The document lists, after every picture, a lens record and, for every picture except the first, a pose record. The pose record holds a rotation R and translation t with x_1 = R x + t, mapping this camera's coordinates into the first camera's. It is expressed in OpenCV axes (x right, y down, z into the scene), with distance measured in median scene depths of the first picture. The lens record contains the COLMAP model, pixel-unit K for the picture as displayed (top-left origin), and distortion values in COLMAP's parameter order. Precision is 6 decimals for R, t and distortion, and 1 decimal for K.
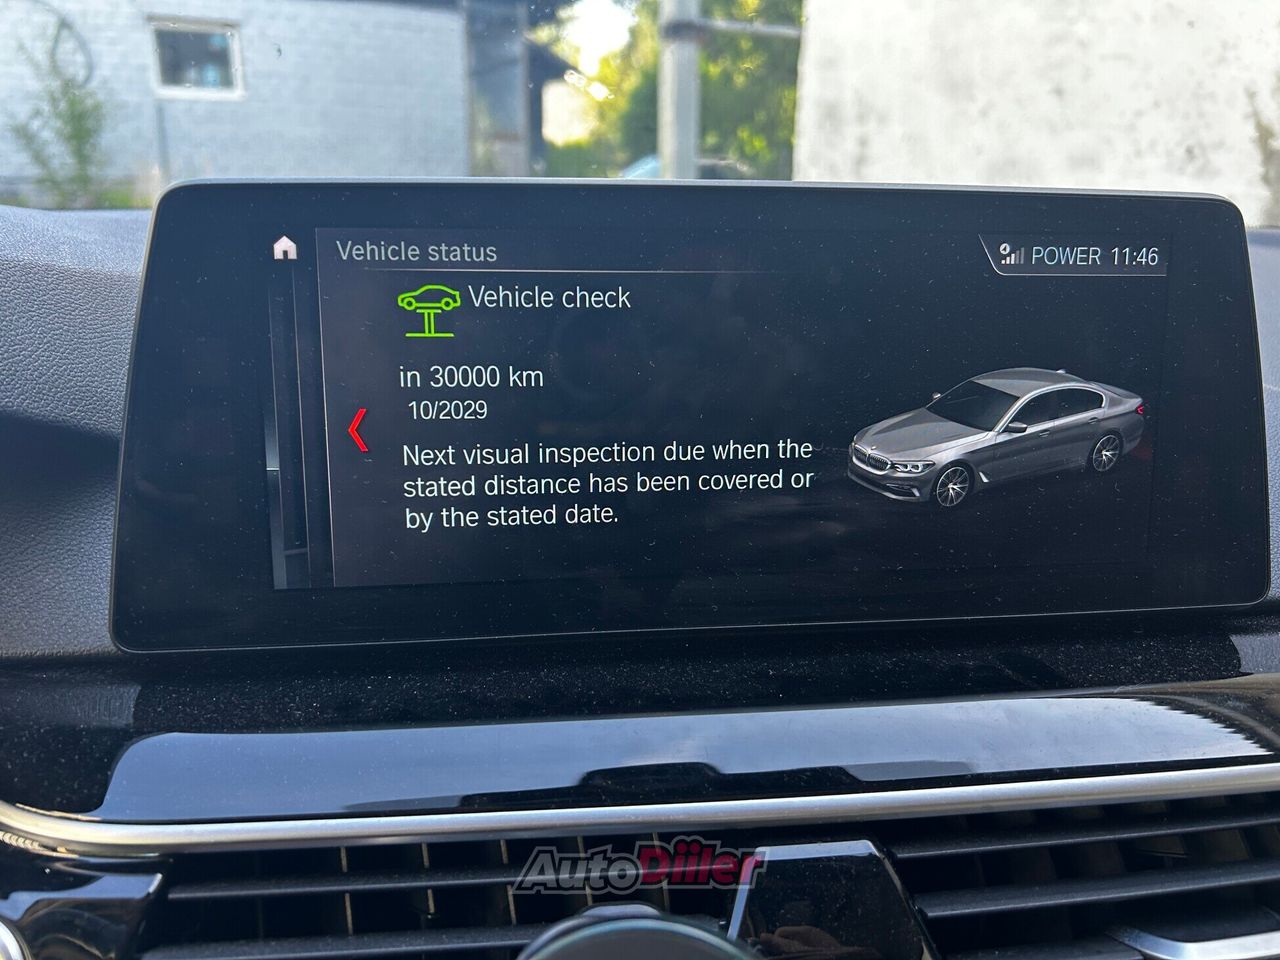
lens RADIAL K [[963.5, 0, 633.5], [0, 963.5, 502.6], [0, 0, 1]] dist [0.010291, -0.028540]
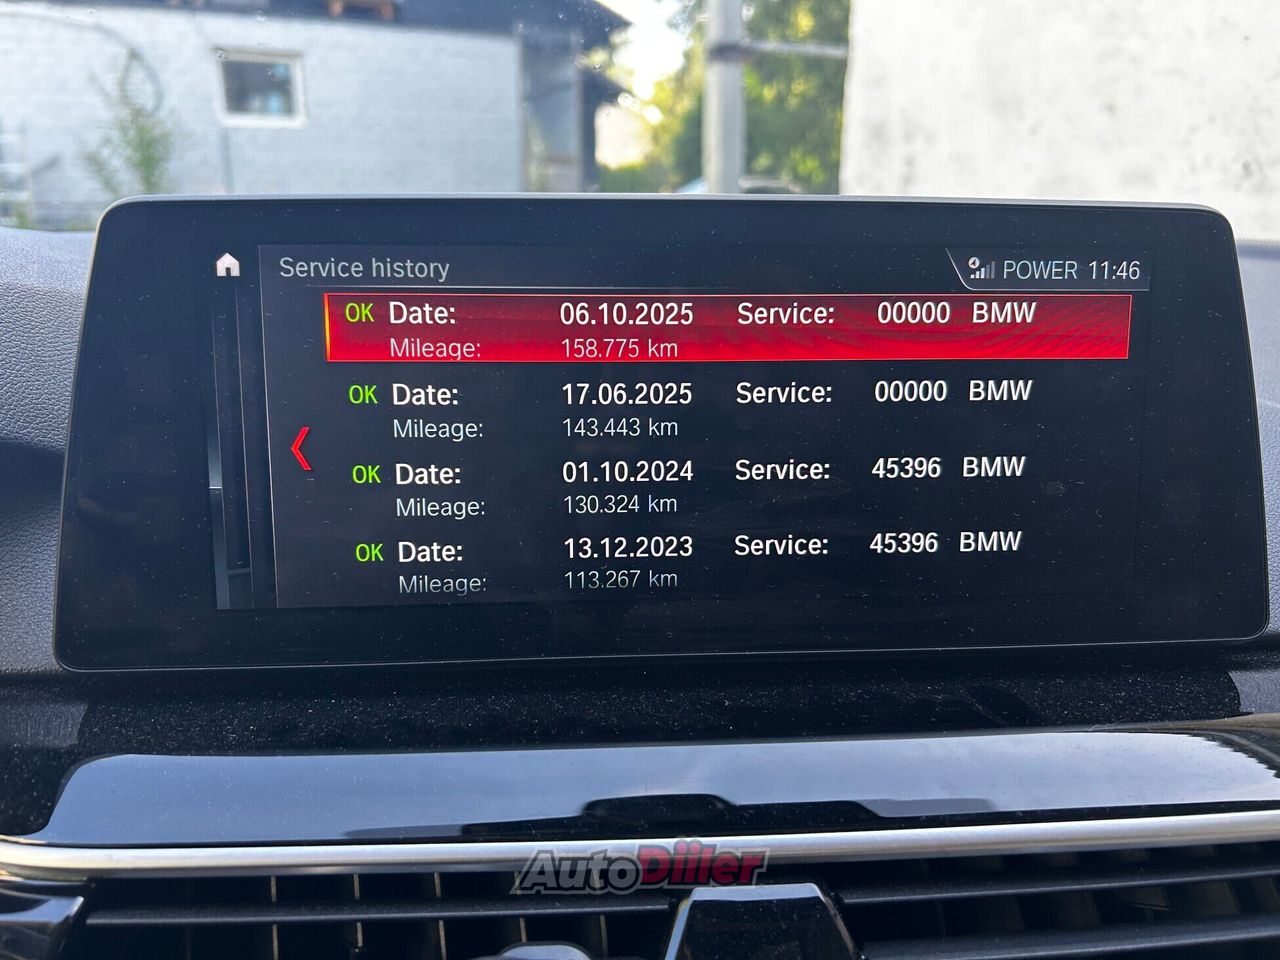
lens RADIAL K [[963.5, 0, 633.5], [0, 963.5, 502.6], [0, 0, 1]] dist [0.010291, -0.028540]
pose [[0.998702, 0.007780, -0.050343, 0.096718], [-0.008804, 0.999758, -0.020151, -0.003163], [0.050174, 0.020568, 0.998529, 0.032378]]
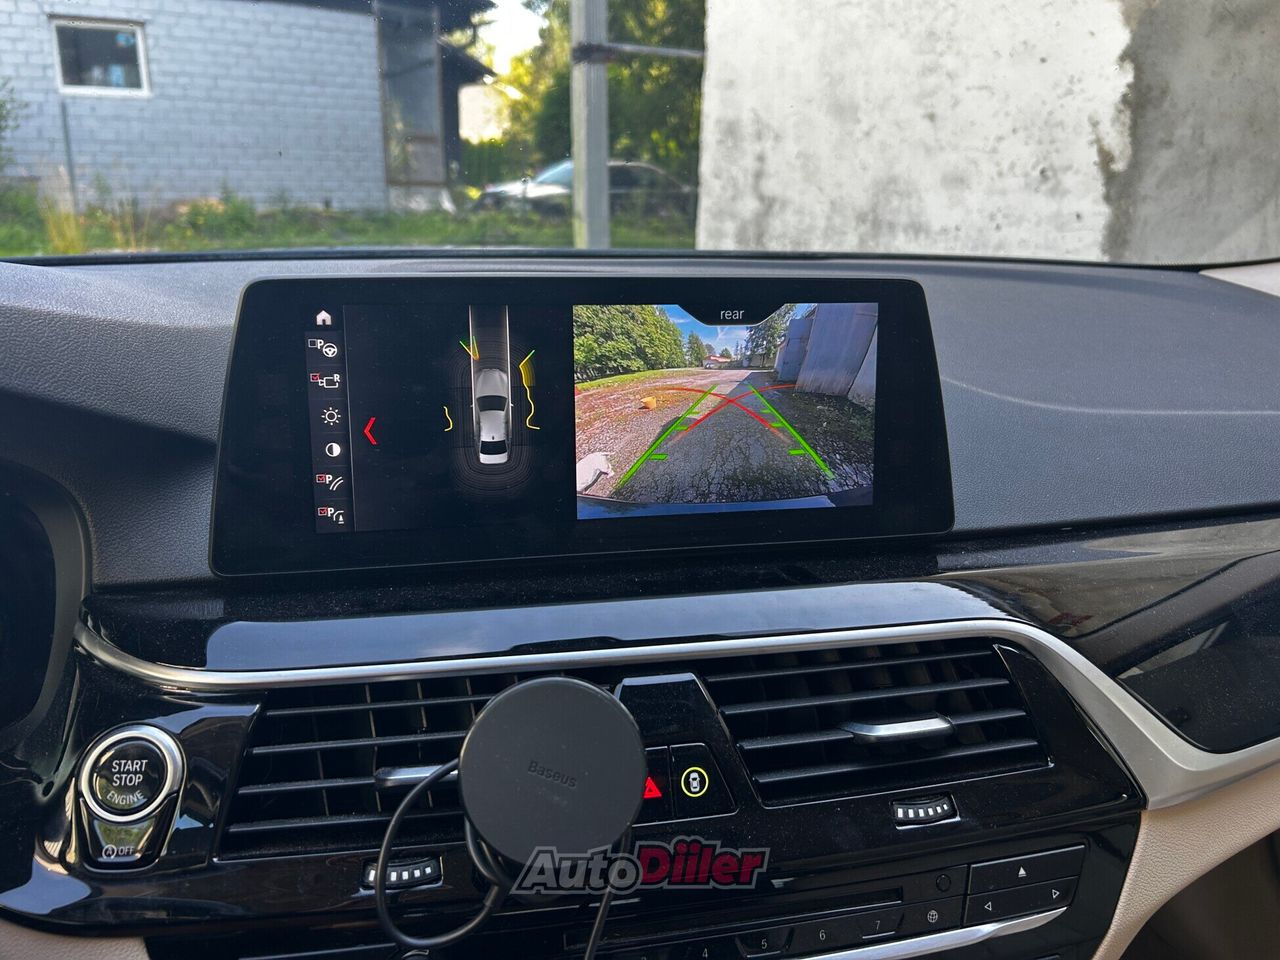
lens RADIAL K [[947.4, 0, 640.0], [0, 947.4, 480.0], [0, 0, 1]] dist [0.002603, -0.029290]
pose [[0.995775, -0.019517, 0.089731, 0.013173], [0.021192, 0.999618, -0.017756, 0.039822], [-0.089350, 0.019582, 0.995808, -0.548473]]
